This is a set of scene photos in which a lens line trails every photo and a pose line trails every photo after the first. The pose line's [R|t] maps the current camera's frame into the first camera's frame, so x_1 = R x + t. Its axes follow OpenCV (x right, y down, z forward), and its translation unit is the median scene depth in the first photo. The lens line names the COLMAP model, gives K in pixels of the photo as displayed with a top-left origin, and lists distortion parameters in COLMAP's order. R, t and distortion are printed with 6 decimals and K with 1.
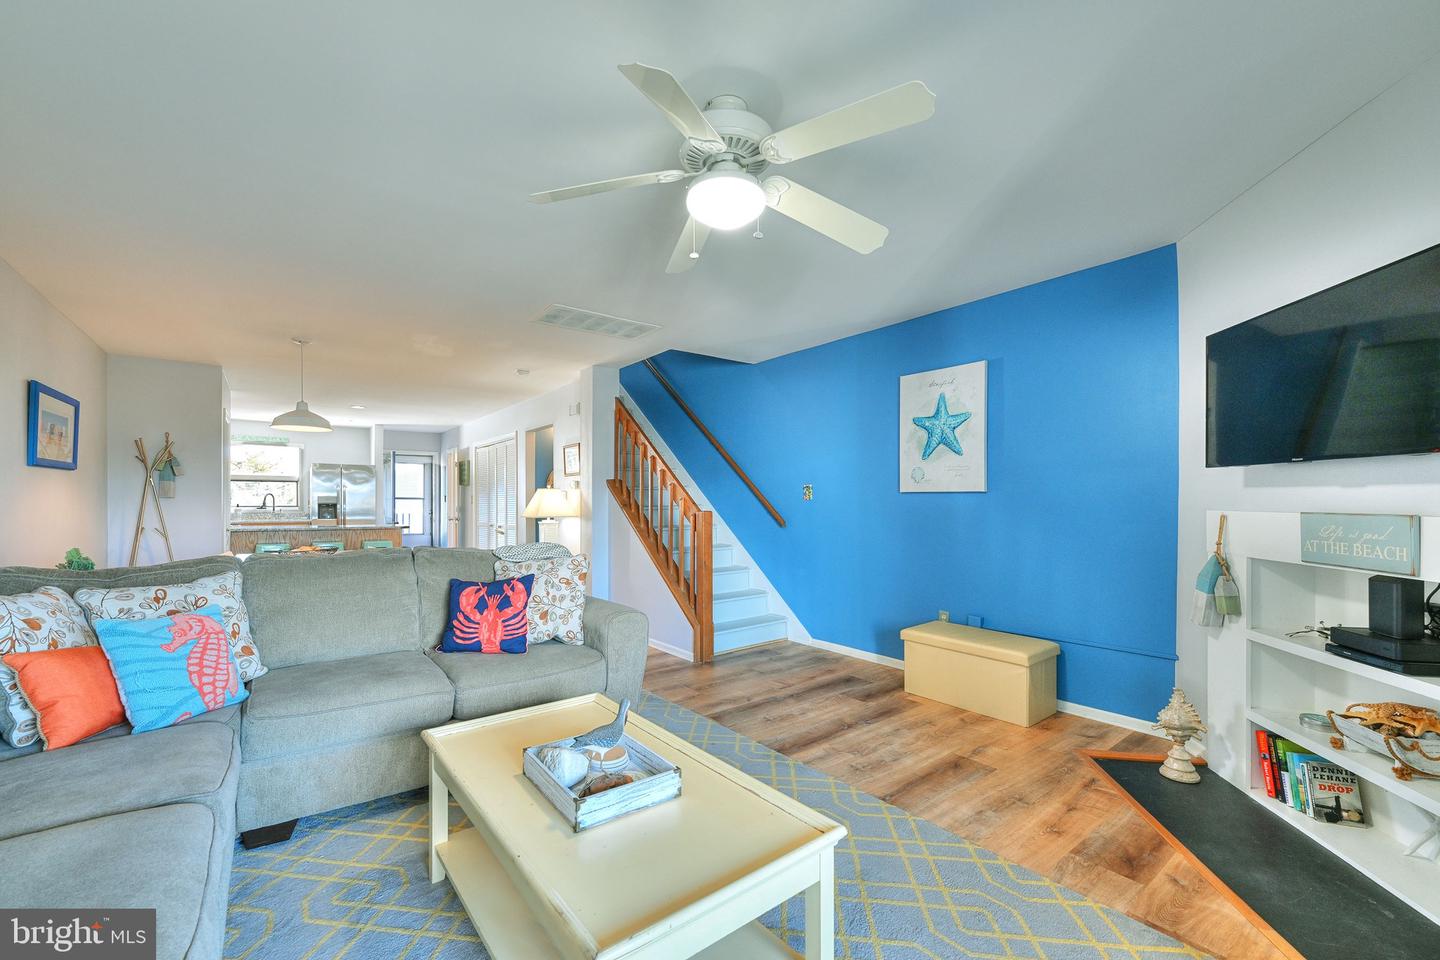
lens RADIAL K [[580.3, 0, 717.5], [0, 580.3, 506.7], [0, 0, 1]] dist [-0.000352, 0.000025]
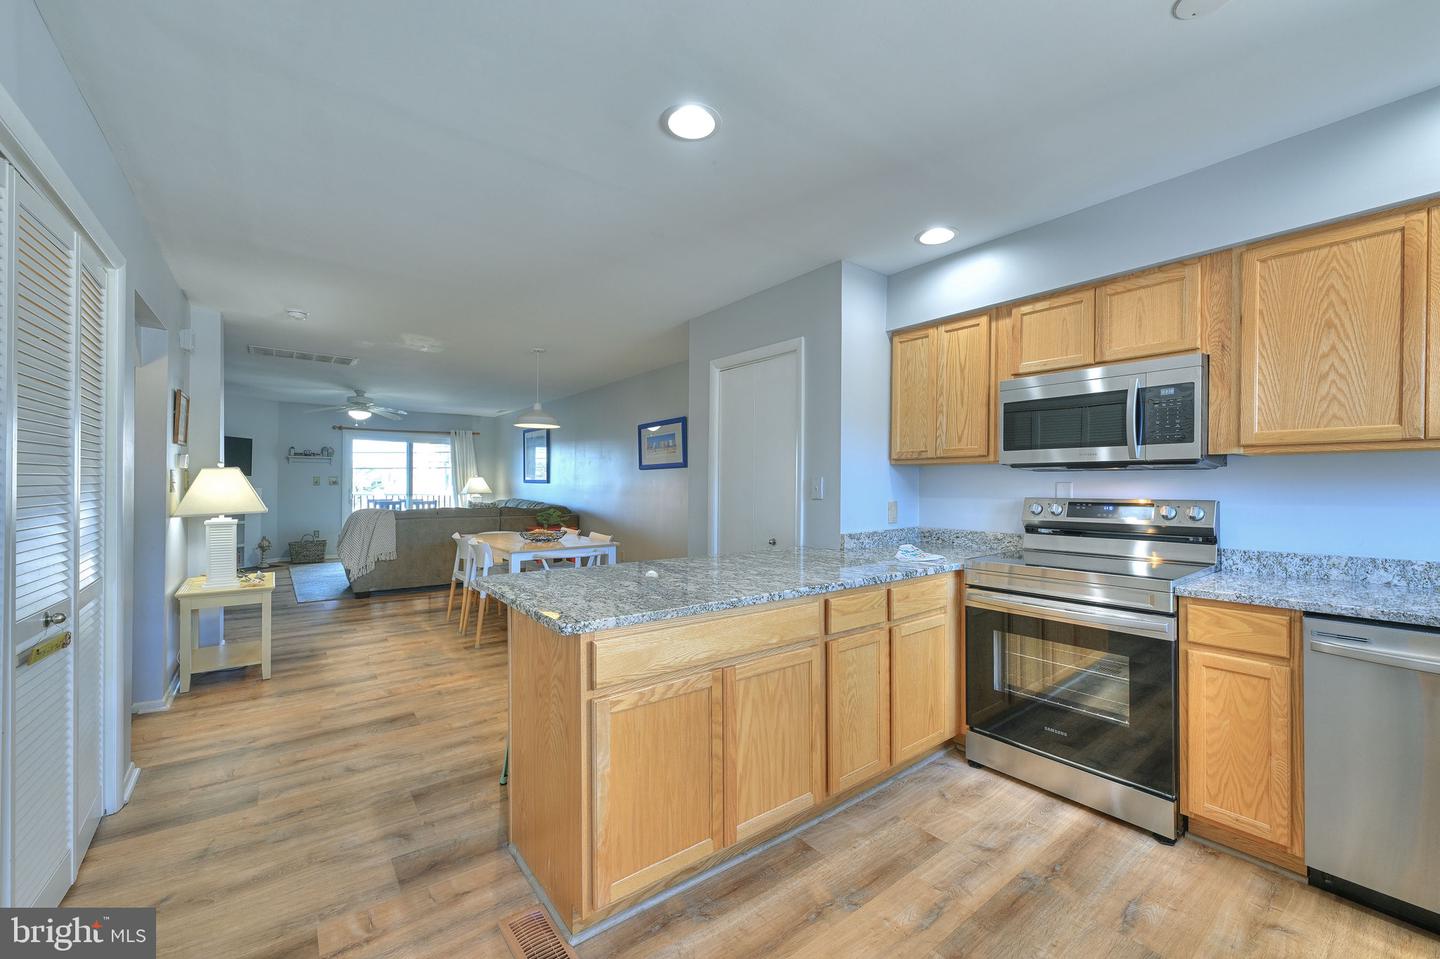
lens RADIAL K [[569.3, 0, 717.8], [0, 569.3, 473.8], [0, 0, 1]] dist [-0.000720, 0.000183]
pose [[-0.999903, -0.004983, 0.013014, -1.297520], [-0.005129, 0.999924, -0.011207, -0.032309], [-0.012957, -0.011273, -0.999853, 2.511657]]
